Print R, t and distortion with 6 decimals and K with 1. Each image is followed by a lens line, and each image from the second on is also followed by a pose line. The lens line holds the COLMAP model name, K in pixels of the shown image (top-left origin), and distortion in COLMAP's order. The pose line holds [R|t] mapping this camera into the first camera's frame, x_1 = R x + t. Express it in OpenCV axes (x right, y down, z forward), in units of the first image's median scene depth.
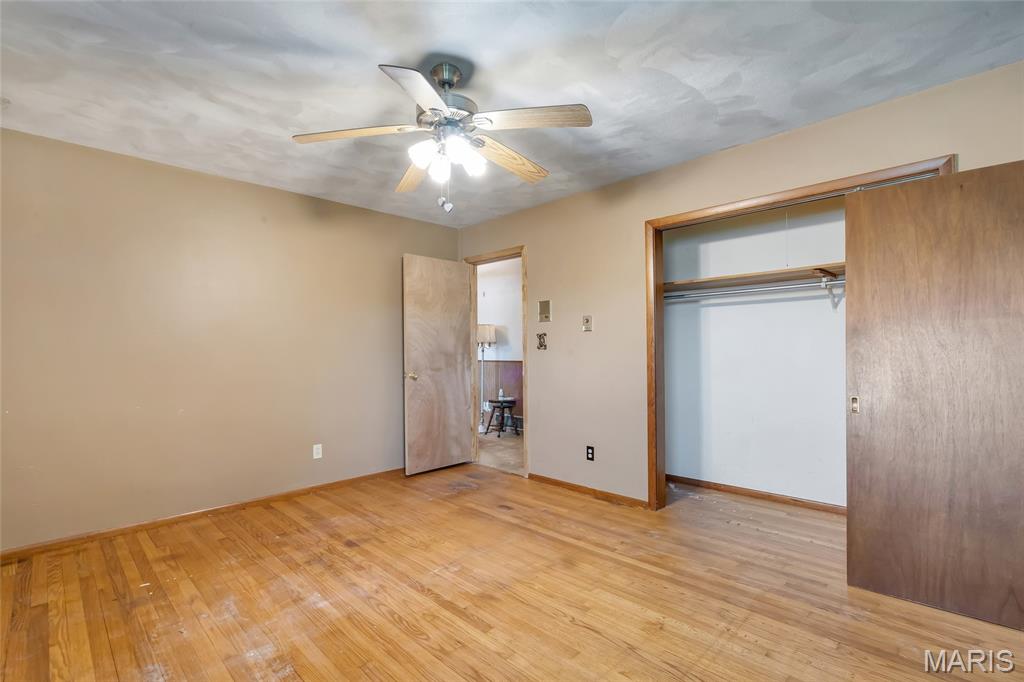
lens RADIAL K [[473.0, 0, 516.0], [0, 473.0, 343.6], [0, 0, 1]] dist [-0.005895, 0.001648]
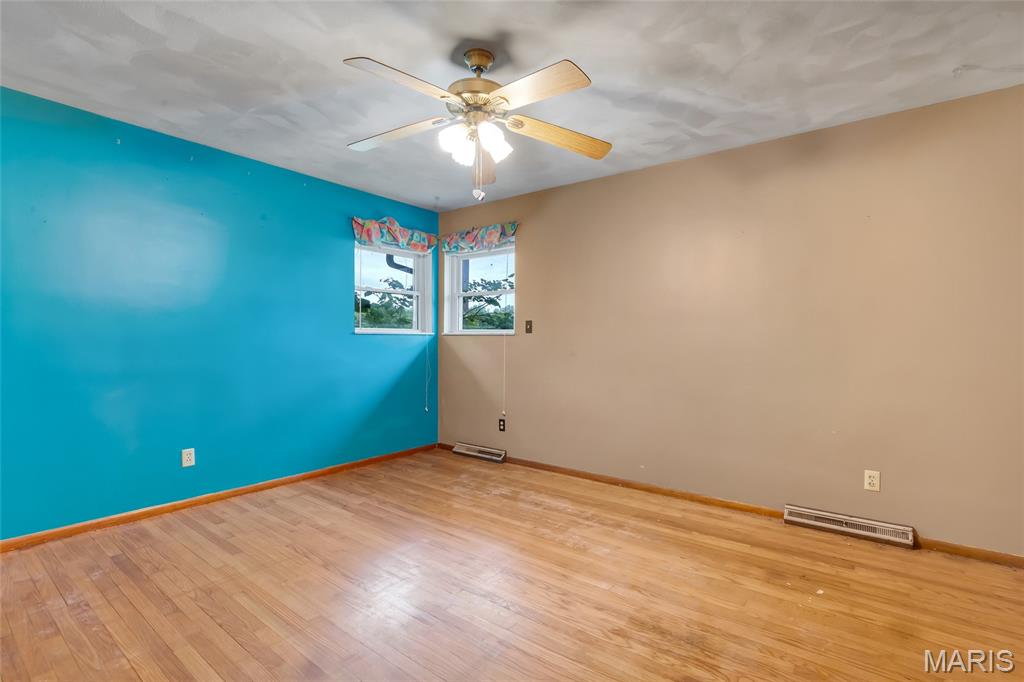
lens RADIAL K [[473.0, 0, 512.5], [0, 473.0, 342.4], [0, 0, 1]] dist [-0.005895, 0.001648]
pose [[-0.992319, 0.003112, -0.123667, -0.082162], [0.003472, 0.999990, -0.002700, 0.028172], [0.123658, -0.003109, -0.992320, 1.783833]]
